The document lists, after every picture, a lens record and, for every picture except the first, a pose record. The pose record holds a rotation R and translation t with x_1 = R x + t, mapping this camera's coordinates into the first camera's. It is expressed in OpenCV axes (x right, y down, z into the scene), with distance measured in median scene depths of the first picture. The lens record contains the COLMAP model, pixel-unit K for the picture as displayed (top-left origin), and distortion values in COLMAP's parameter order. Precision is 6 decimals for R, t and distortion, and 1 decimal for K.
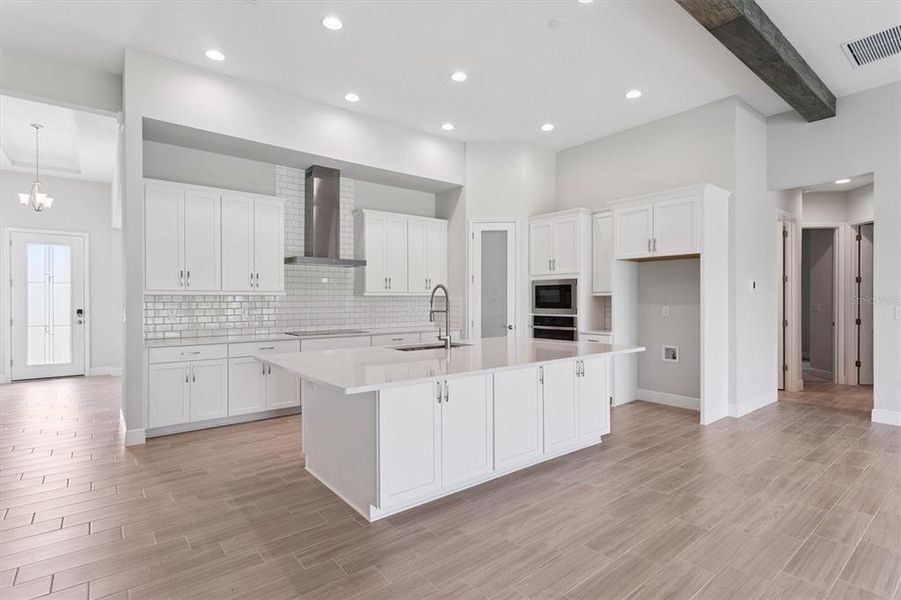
lens RADIAL K [[436.9, 0, 447.7], [0, 436.9, 300.7], [0, 0, 1]] dist [-0.001235, 0.001496]
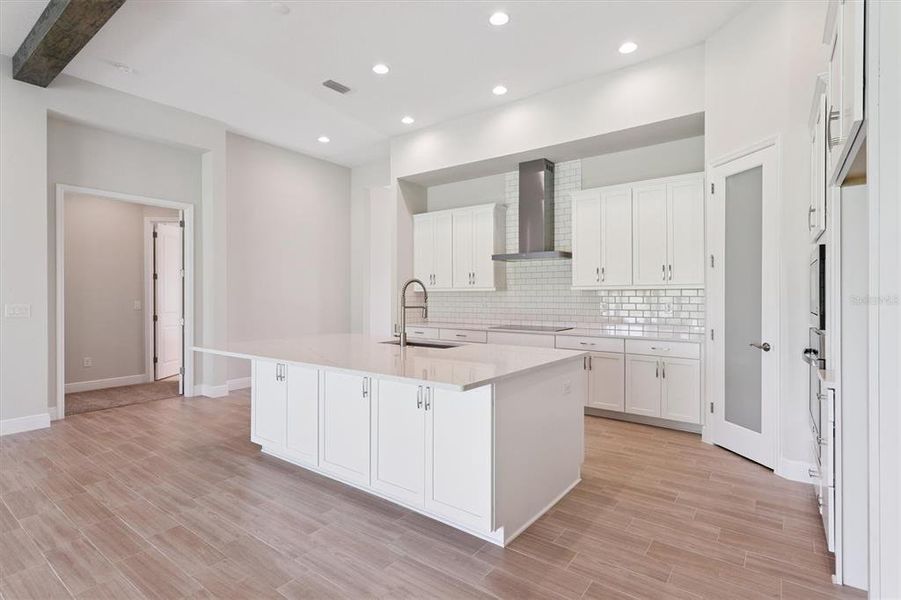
lens RADIAL K [[444.1, 0, 449.4], [0, 444.1, 292.7], [0, 0, 1]] dist [0.023615, -0.000528]
pose [[0.254276, -0.001648, -0.967130, 0.800471], [-0.001366, 0.999997, -0.002063, -0.006074], [0.967131, 0.001846, 0.254273, 0.698923]]
